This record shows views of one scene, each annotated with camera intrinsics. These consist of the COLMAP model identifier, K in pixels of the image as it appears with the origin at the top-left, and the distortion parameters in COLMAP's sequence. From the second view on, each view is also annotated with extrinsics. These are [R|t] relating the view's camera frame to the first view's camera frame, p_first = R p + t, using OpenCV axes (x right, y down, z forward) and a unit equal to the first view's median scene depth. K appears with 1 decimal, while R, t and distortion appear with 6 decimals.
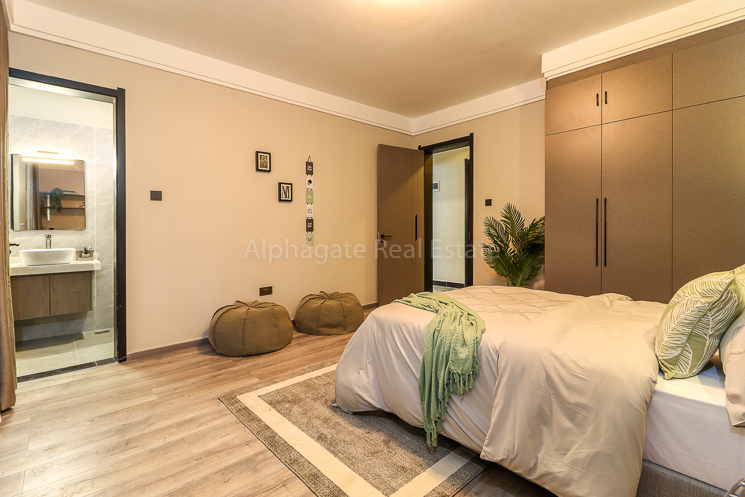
lens RADIAL K [[347.7, 0, 375.6], [0, 347.7, 236.1], [0, 0, 1]] dist [0.002809, -0.007619]
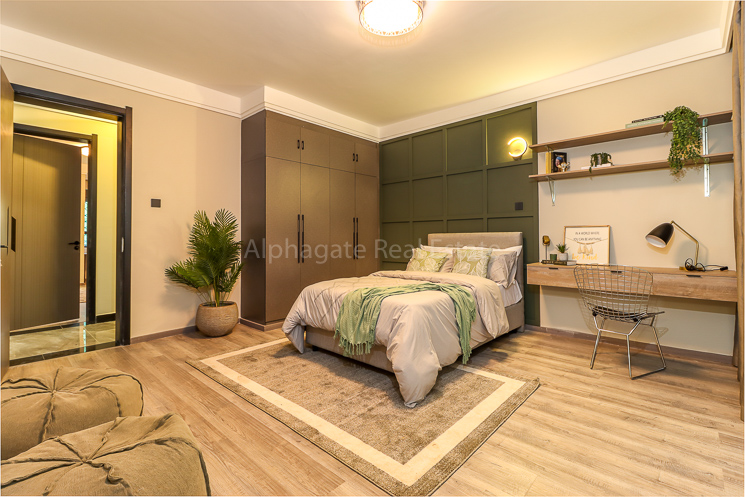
lens RADIAL K [[347.7, 0, 375.6], [0, 347.7, 236.1], [0, 0, 1]] dist [0.002809, -0.007619]
pose [[-0.087396, 0.016197, 0.996042, -1.036061], [0.023695, 0.999619, -0.014176, 0.010466], [-0.995892, 0.022362, -0.087747, 1.107266]]
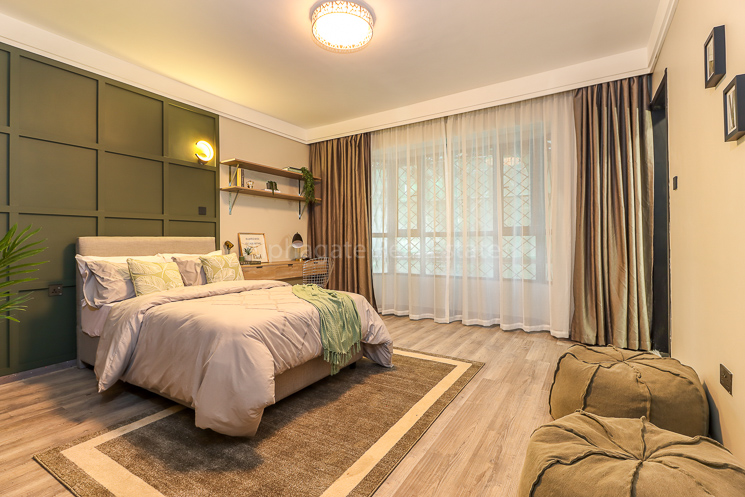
lens RADIAL K [[347.7, 0, 375.6], [0, 347.7, 236.1], [0, 0, 1]] dist [0.002809, -0.007619]
pose [[-0.961444, 0.016387, -0.274514, 0.276727], [0.016334, 0.999864, 0.002478, -0.012254], [0.274517, -0.002102, -0.961580, 2.118468]]
